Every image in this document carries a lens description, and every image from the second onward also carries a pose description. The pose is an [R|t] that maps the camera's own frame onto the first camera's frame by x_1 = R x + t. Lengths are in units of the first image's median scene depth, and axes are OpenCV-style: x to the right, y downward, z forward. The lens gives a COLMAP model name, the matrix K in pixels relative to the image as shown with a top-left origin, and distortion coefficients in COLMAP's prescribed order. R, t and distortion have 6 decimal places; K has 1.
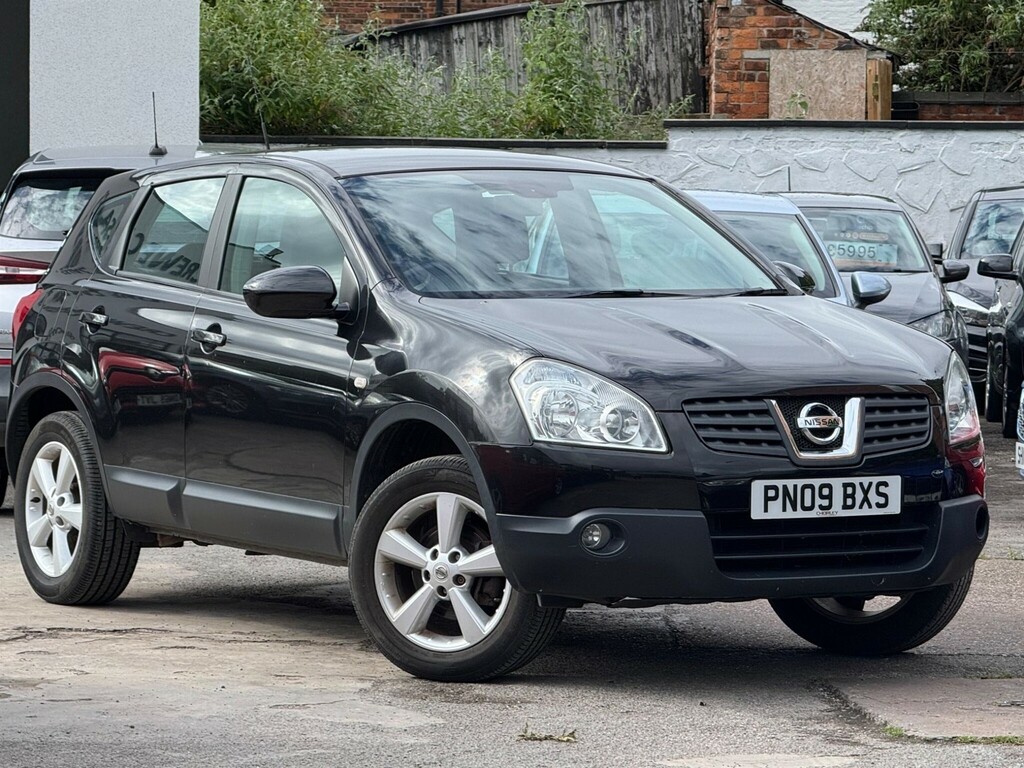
lens RADIAL K [[3838.5, 0, 511.5], [0, 3838.5, 383.1], [0, 0, 1]] dist [0.086769, 0.536479]
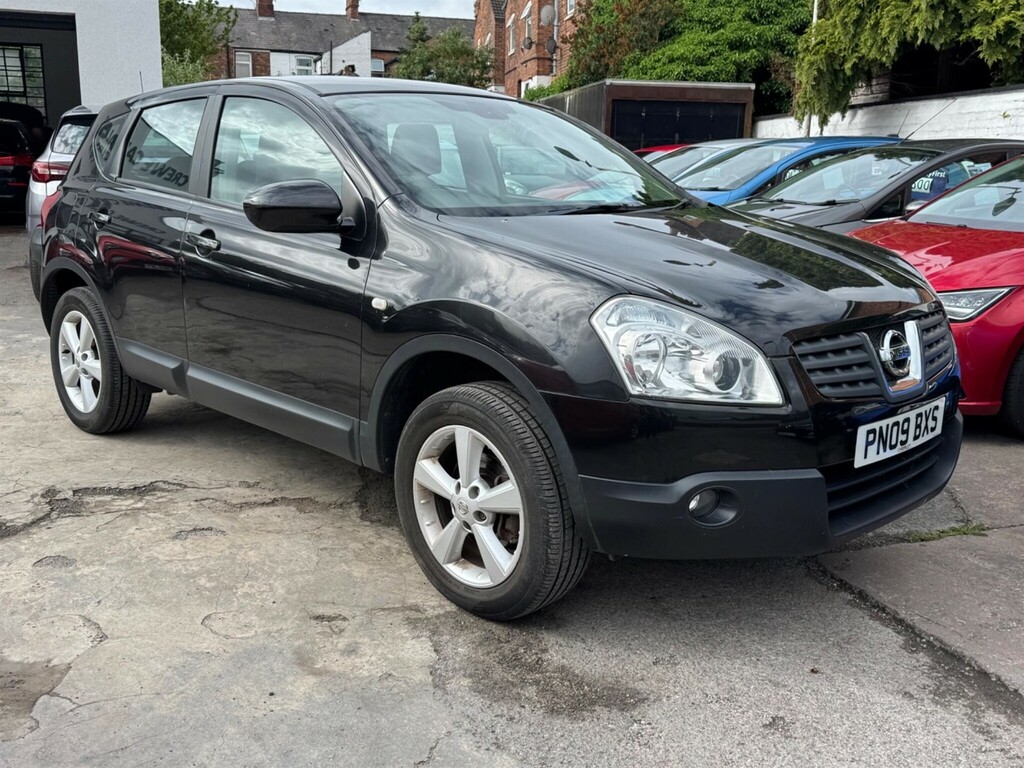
lens RADIAL K [[1038.3, 0, 489.3], [0, 1038.3, 404.6], [0, 0, 1]] dist [0.120151, -0.225827]
pose [[0.976259, -0.046322, 0.211595, -0.068383], [0.004454, 0.980952, 0.194199, -0.025998], [-0.216560, -0.188646, 0.957870, 0.721479]]
